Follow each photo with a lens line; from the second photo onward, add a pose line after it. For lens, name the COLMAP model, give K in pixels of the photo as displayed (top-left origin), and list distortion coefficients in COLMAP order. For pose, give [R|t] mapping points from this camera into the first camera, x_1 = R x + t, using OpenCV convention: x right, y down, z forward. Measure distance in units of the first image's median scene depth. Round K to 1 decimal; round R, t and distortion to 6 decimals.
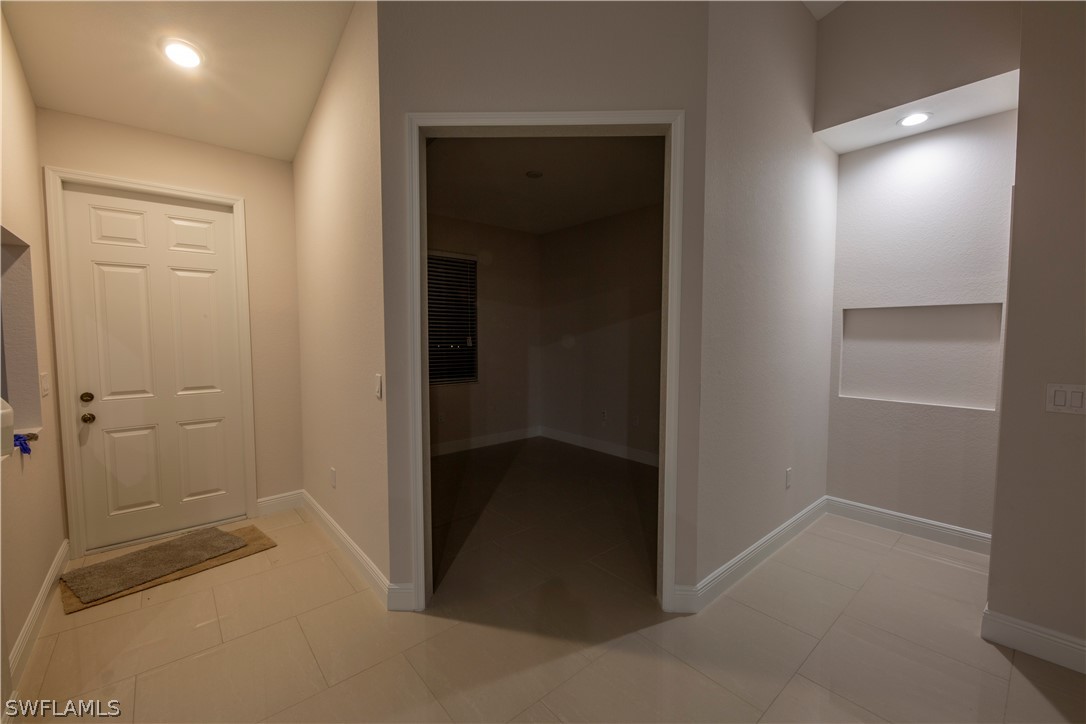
lens RADIAL K [[435.9, 0, 544.9], [0, 435.9, 361.7], [0, 0, 1]] dist [0.003675, -0.003766]
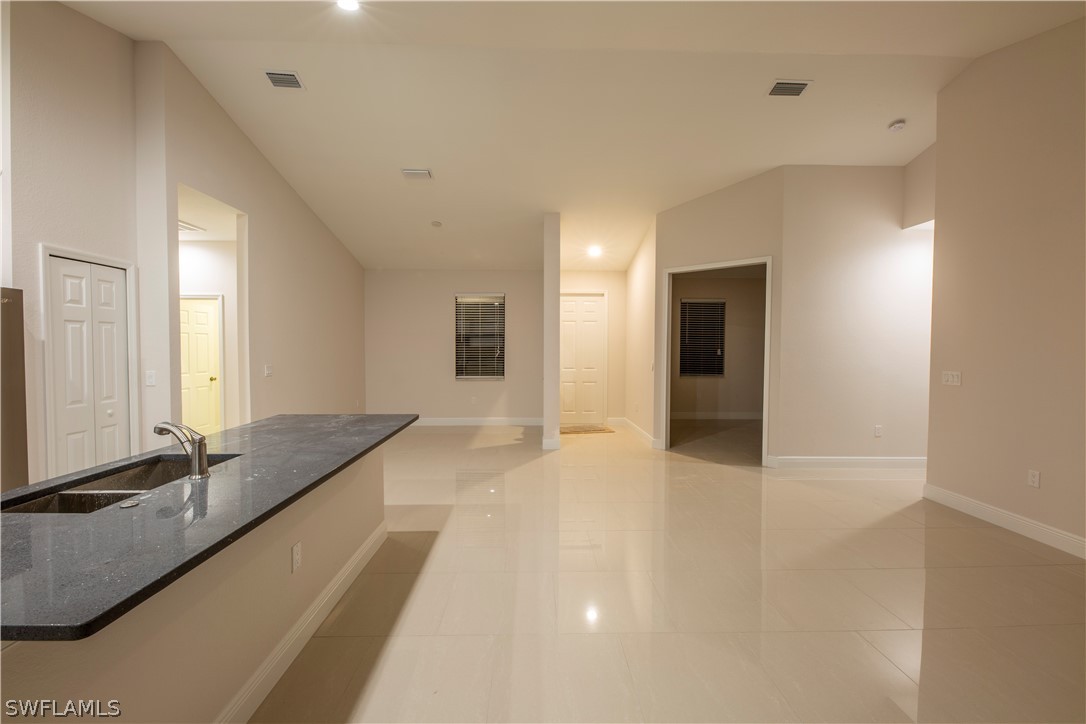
lens RADIAL K [[435.9, 0, 541.1], [0, 435.9, 359.5], [0, 0, 1]] dist [0.003675, -0.003766]
pose [[0.766519, 0.022079, -0.641842, 0.665867], [-0.045367, 0.998774, -0.019823, 0.081411], [0.640618, 0.044313, 0.766580, -1.227797]]
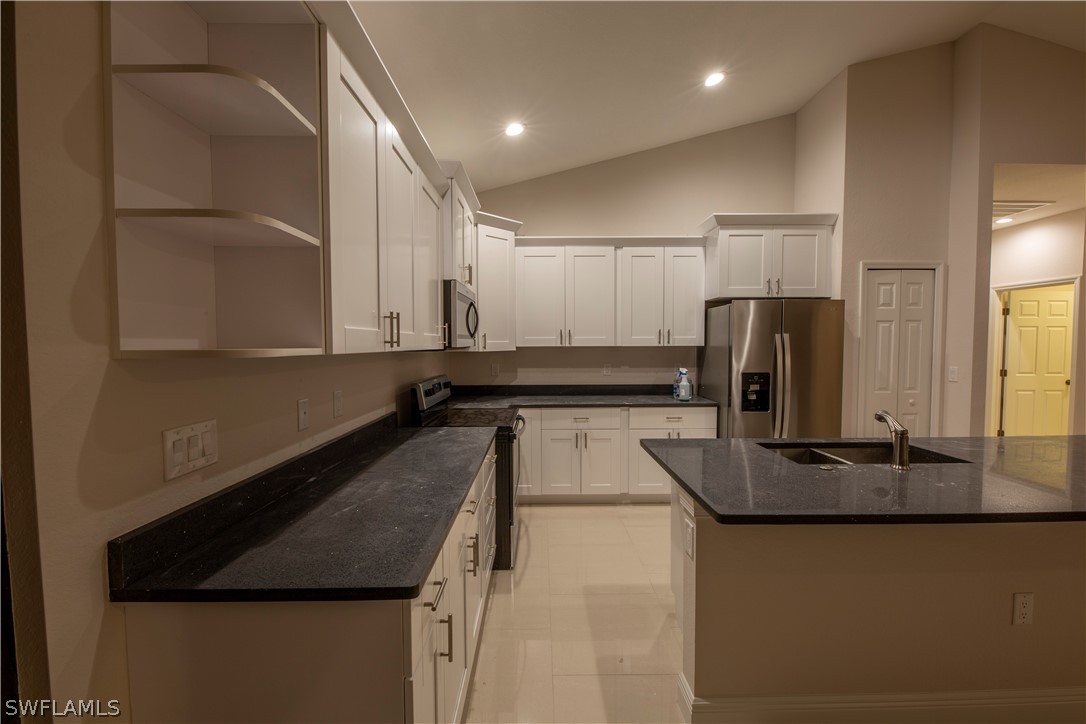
lens RADIAL K [[435.9, 0, 541.9], [0, 435.9, 359.6], [0, 0, 1]] dist [0.003675, -0.003766]
pose [[-0.663936, 0.031872, -0.747110, 0.724654], [-0.045596, 0.995507, 0.082989, 0.069878], [0.746398, 0.089165, -0.659499, -1.041980]]
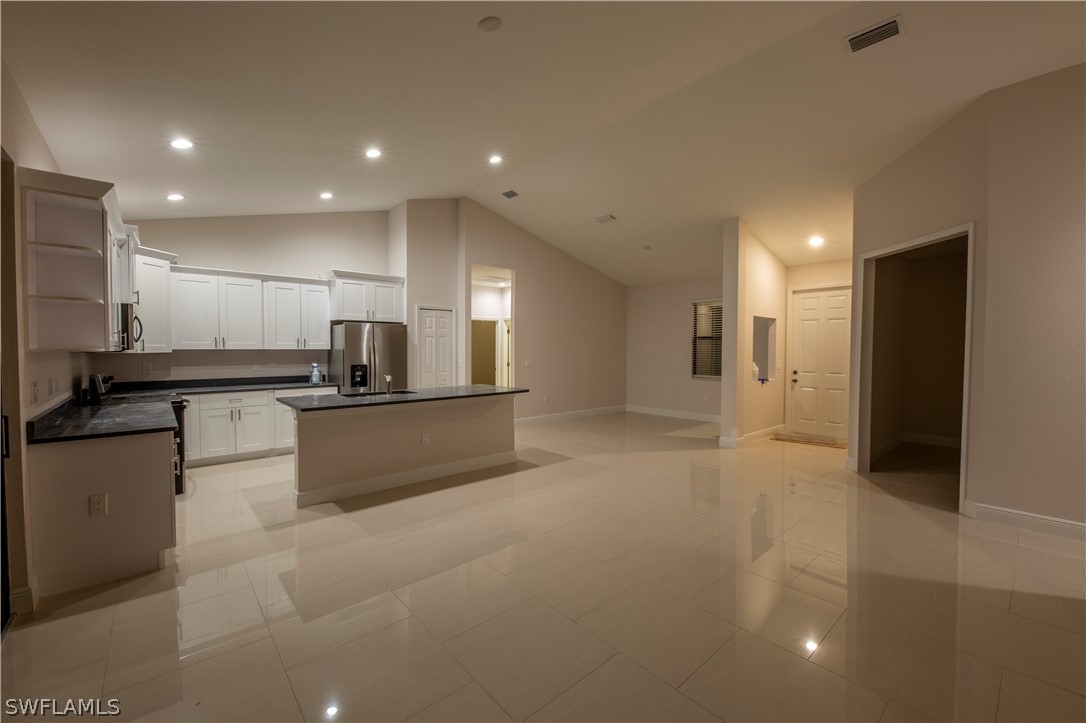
lens RADIAL K [[435.9, 0, 547.1], [0, 435.9, 357.8], [0, 0, 1]] dist [0.003675, -0.003766]
pose [[0.000274, 0.024772, -0.999693, 1.545031], [-0.068531, 0.997343, 0.024695, 0.031848], [0.997649, 0.068503, 0.001971, -0.480029]]
